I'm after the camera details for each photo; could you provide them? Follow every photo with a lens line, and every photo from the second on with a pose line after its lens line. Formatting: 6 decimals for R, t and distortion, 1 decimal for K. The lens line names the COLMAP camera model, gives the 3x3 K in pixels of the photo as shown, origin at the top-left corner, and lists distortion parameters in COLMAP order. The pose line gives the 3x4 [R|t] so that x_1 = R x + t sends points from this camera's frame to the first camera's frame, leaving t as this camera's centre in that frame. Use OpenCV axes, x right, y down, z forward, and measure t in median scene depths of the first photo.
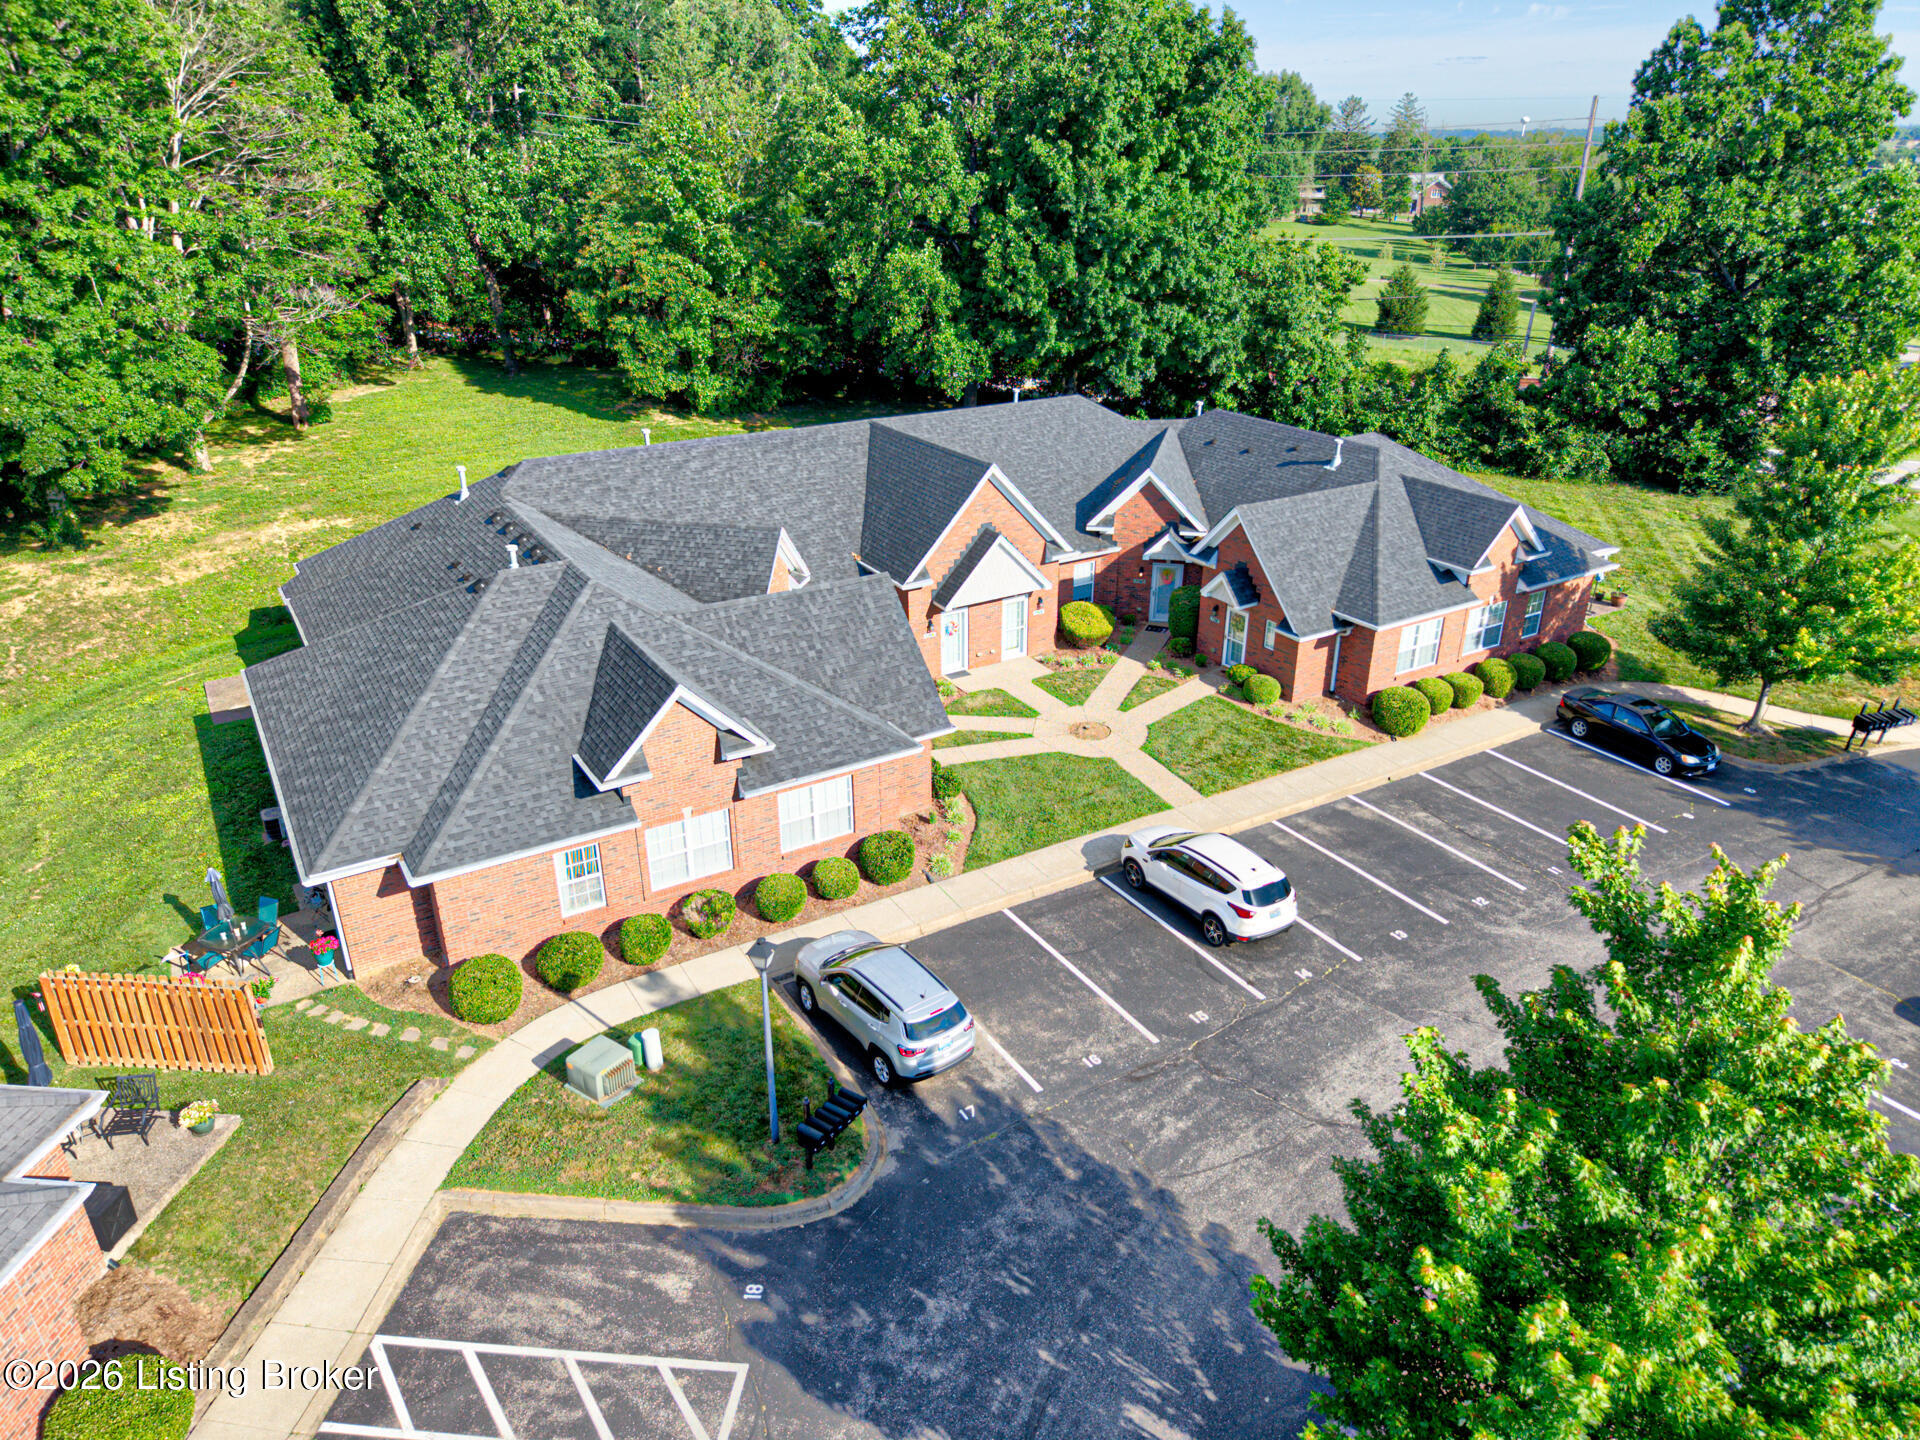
lens RADIAL K [[1266.4, 0, 955.3], [0, 1266.4, 717.9], [0, 0, 1]] dist [0.038211, -0.024934]
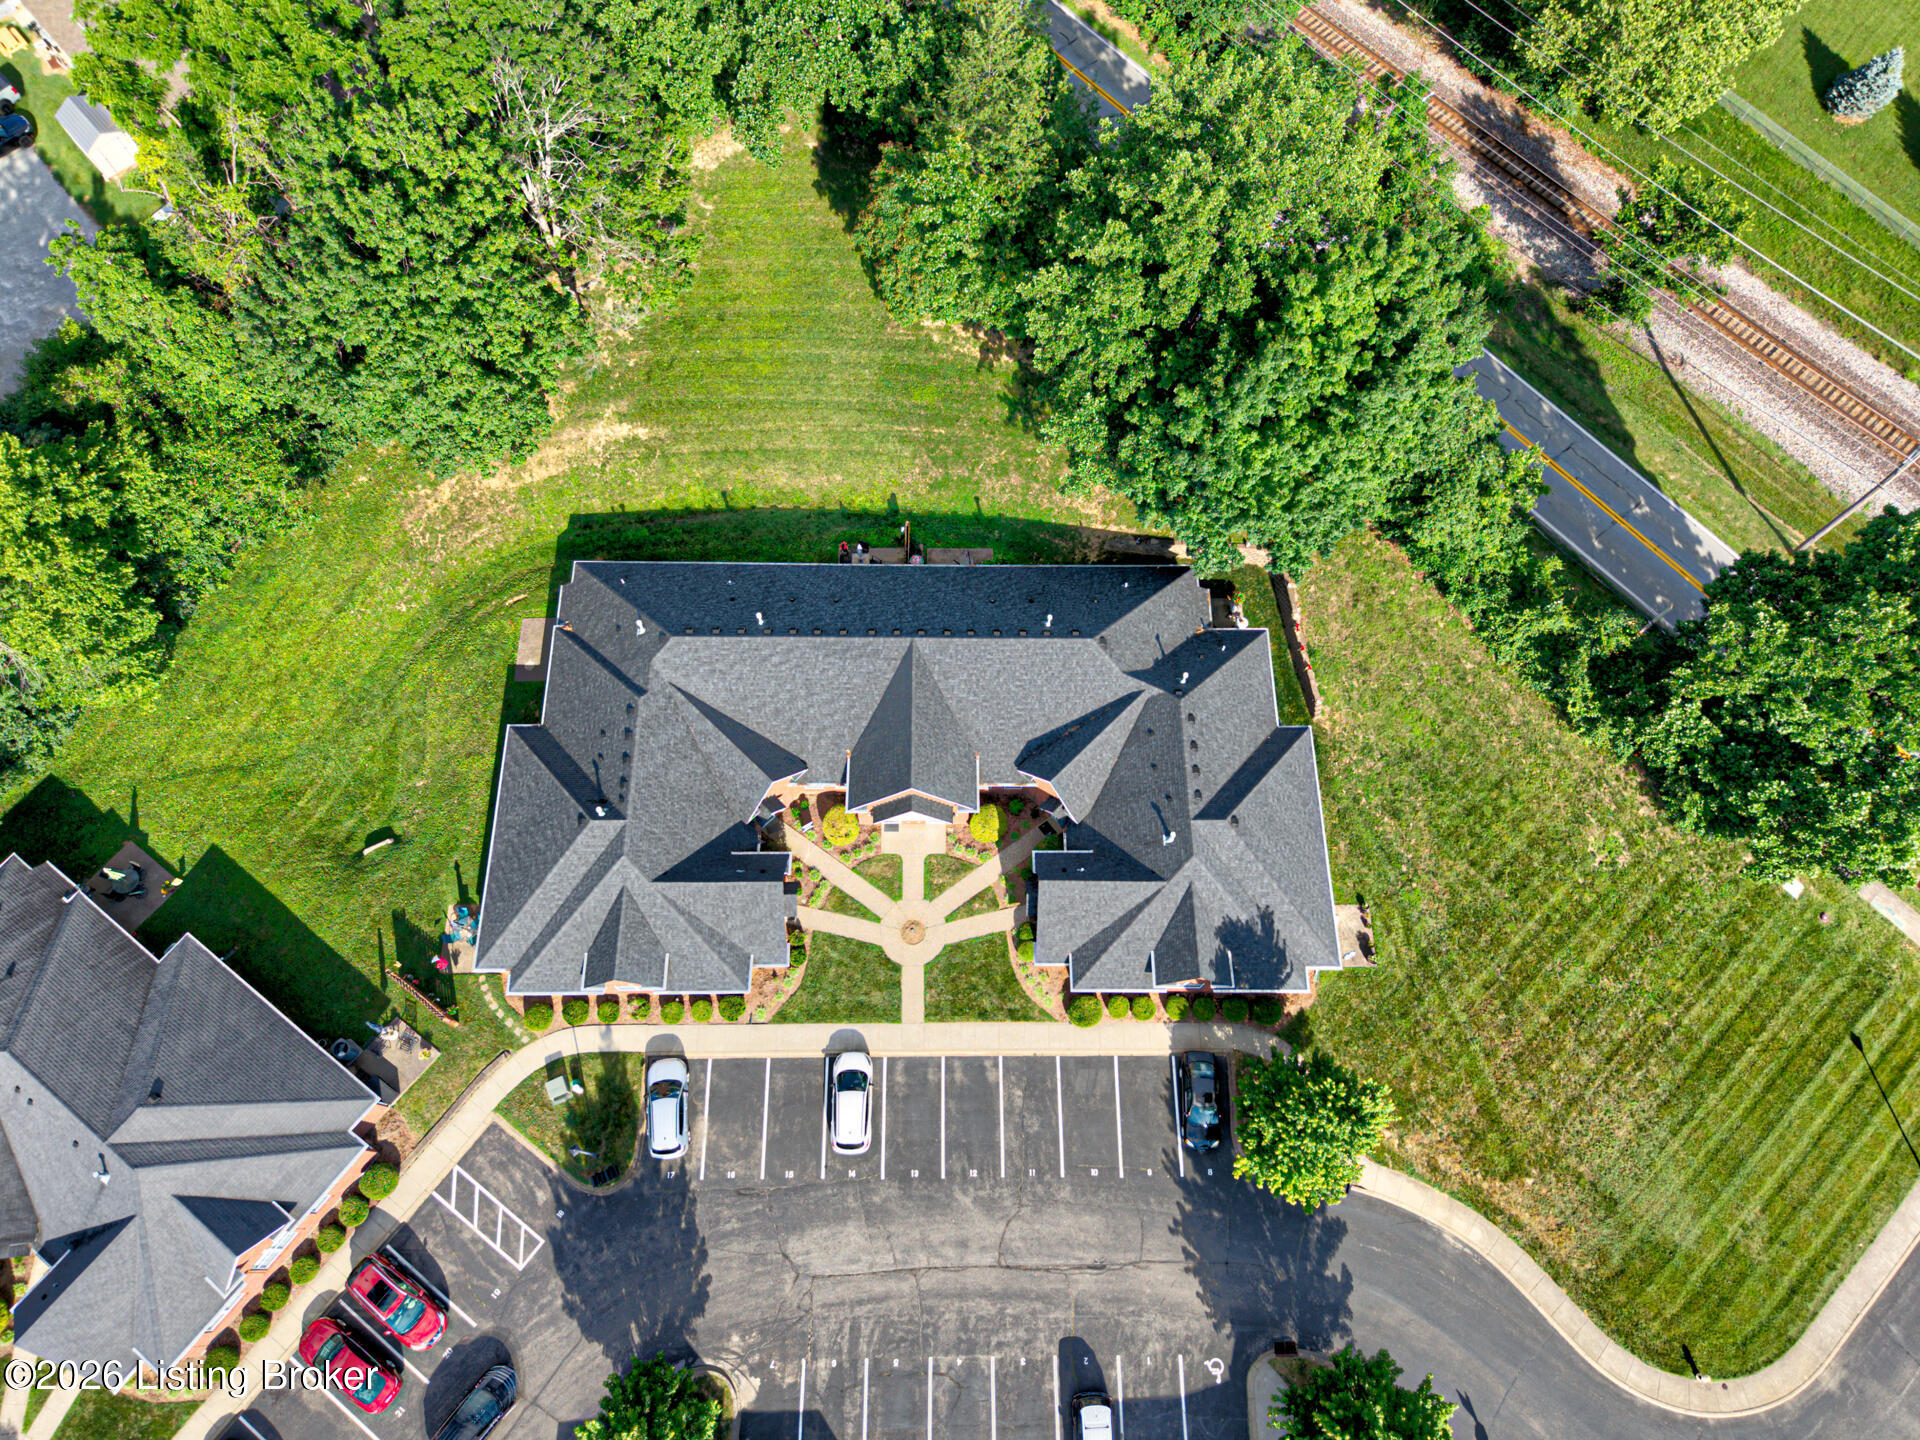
lens RADIAL K [[1266.4, 0, 955.3], [0, 1266.4, 717.9], [0, 0, 1]] dist [0.038211, -0.024934]
pose [[0.857099, 0.478852, -0.189951, 0.474726], [-0.228509, 0.683867, 0.692899, -1.931436], [0.461698, -0.550478, 0.695564, -0.012004]]
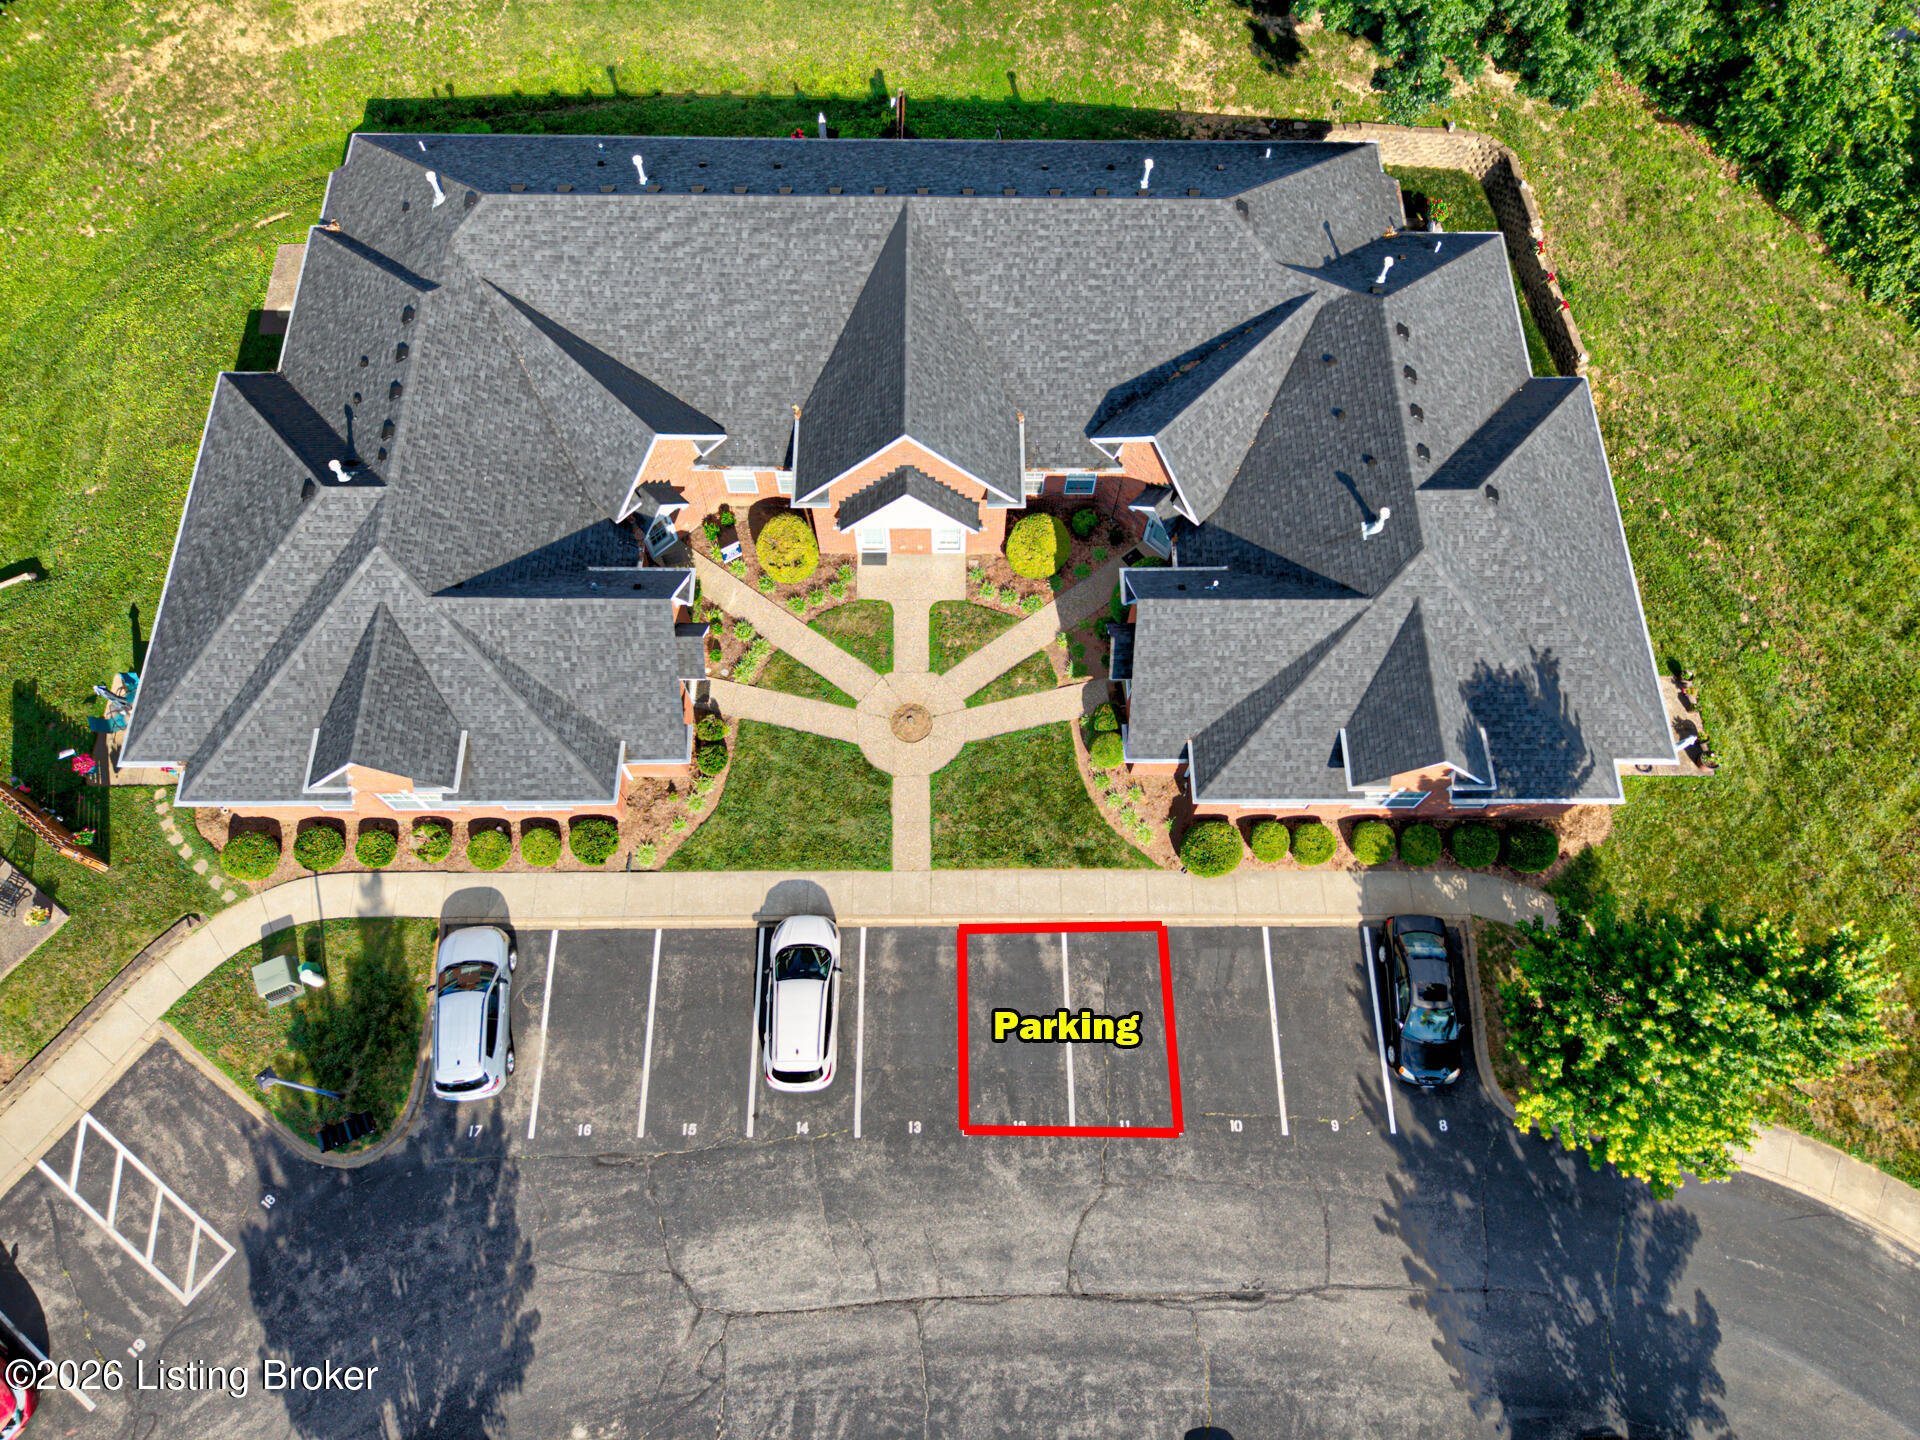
lens RADIAL K [[1266.4, 0, 955.3], [0, 1266.4, 717.9], [0, 0, 1]] dist [0.038211, -0.024934]
pose [[0.857452, 0.479168, -0.187547, 0.447815], [-0.227303, 0.679706, 0.697376, -0.970925], [0.461637, -0.555337, 0.691732, 0.448030]]
